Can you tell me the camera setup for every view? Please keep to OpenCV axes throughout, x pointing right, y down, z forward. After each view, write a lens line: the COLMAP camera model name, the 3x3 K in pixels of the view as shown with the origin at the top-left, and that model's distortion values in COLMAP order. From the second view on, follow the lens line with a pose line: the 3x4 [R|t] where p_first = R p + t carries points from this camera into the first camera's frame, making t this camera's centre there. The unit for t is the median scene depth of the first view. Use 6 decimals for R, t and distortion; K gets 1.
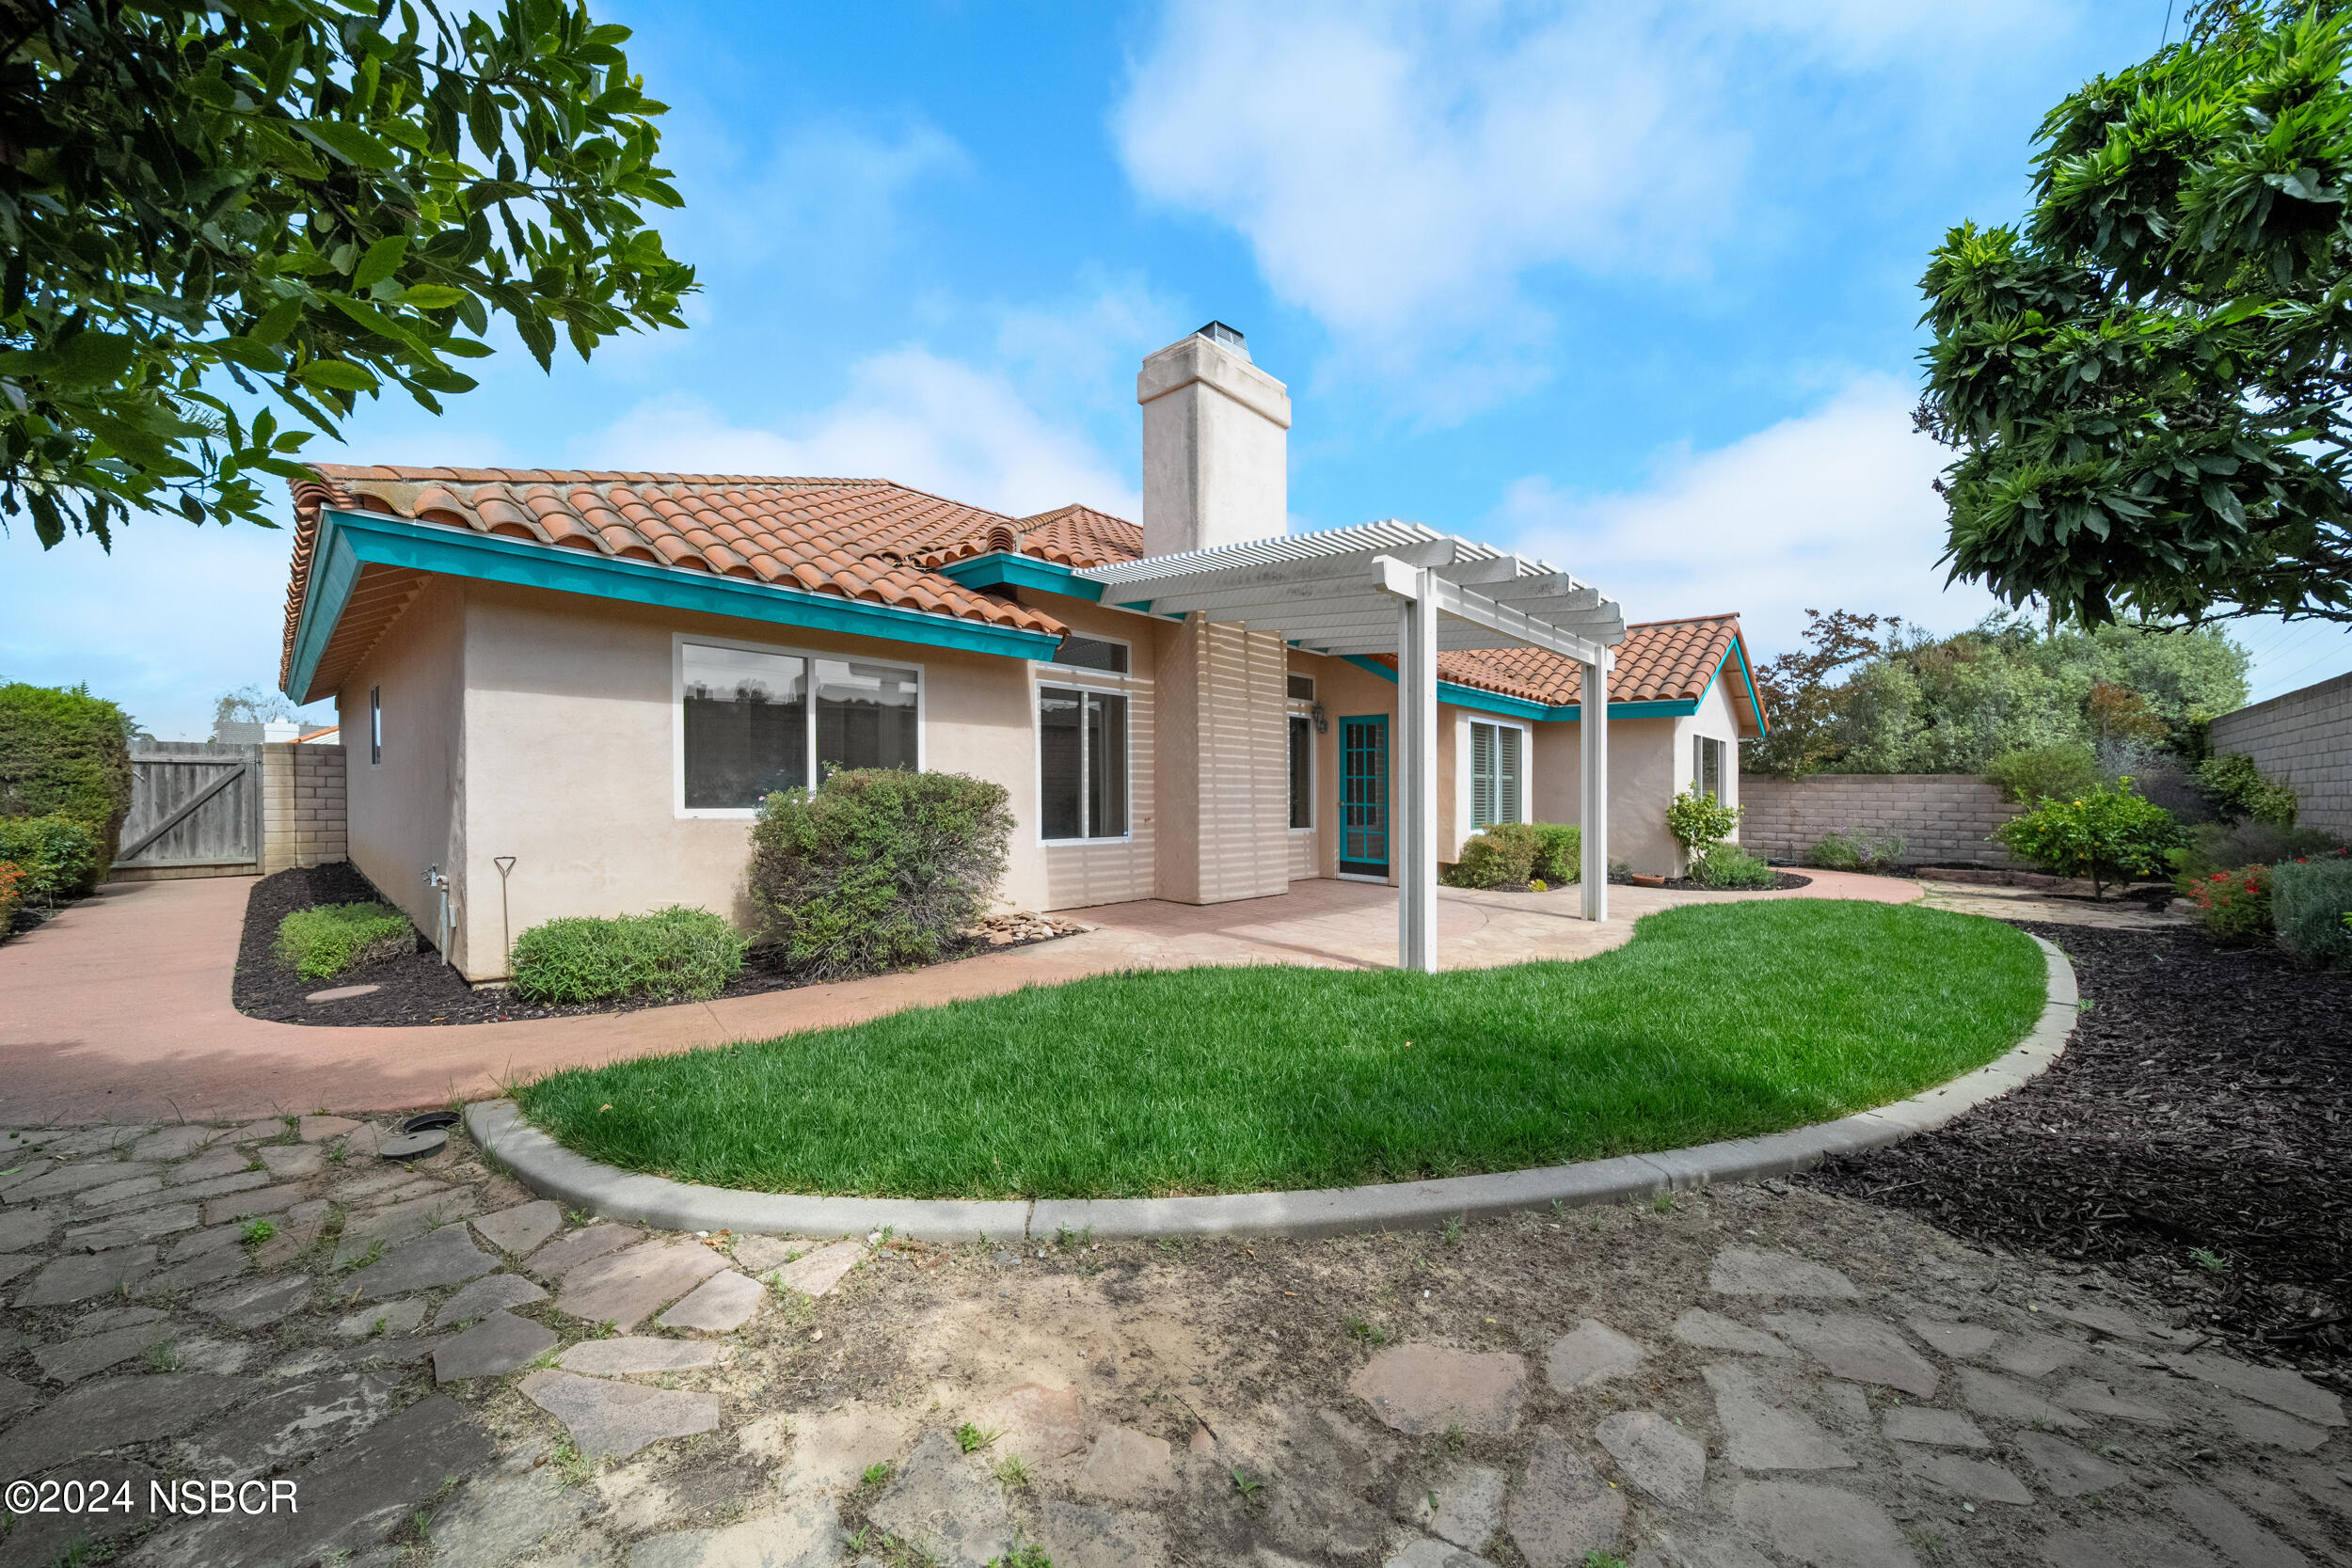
lens RADIAL K [[838.4, 0, 1198.4], [0, 838.4, 792.2], [0, 0, 1]] dist [-0.001891, -0.000862]
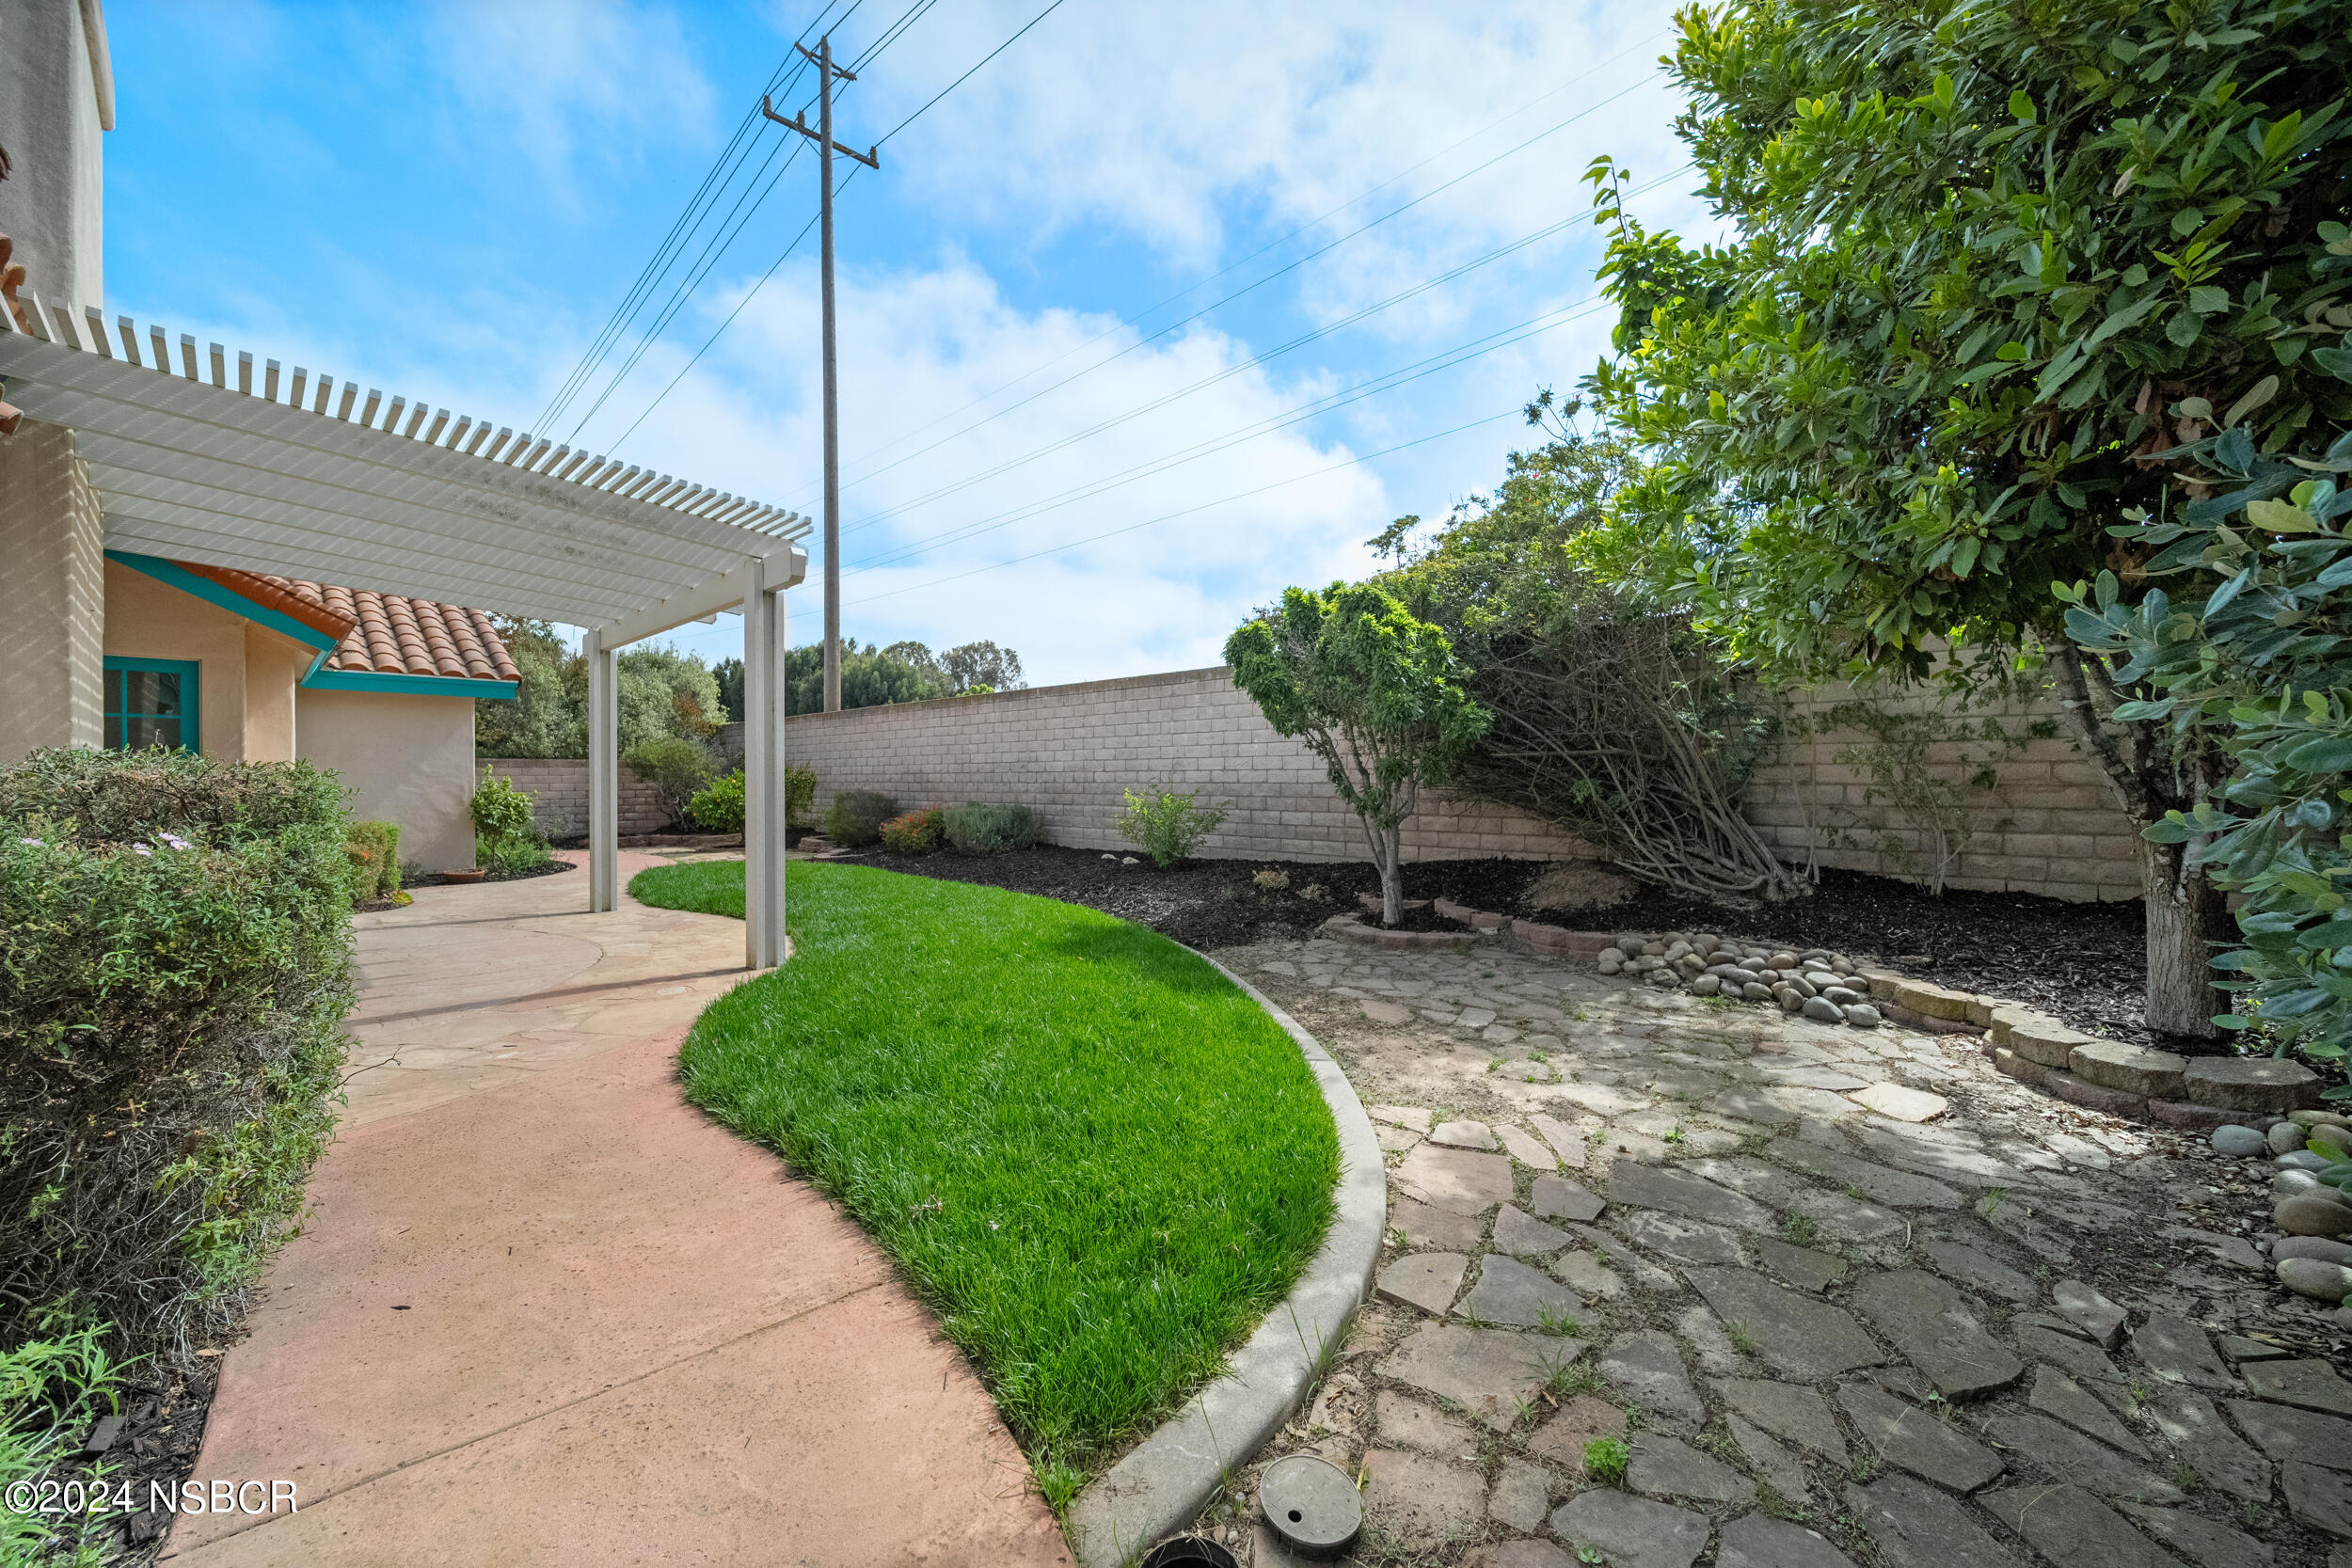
lens RADIAL K [[838.4, 0, 1189.0], [0, 838.4, 774.7], [0, 0, 1]] dist [-0.001891, -0.000862]
pose [[-0.026837, -0.009697, 0.999593, -1.732425], [0.012361, 0.999873, 0.010031, -0.018751], [-0.999563, 0.012625, -0.026714, 1.310691]]
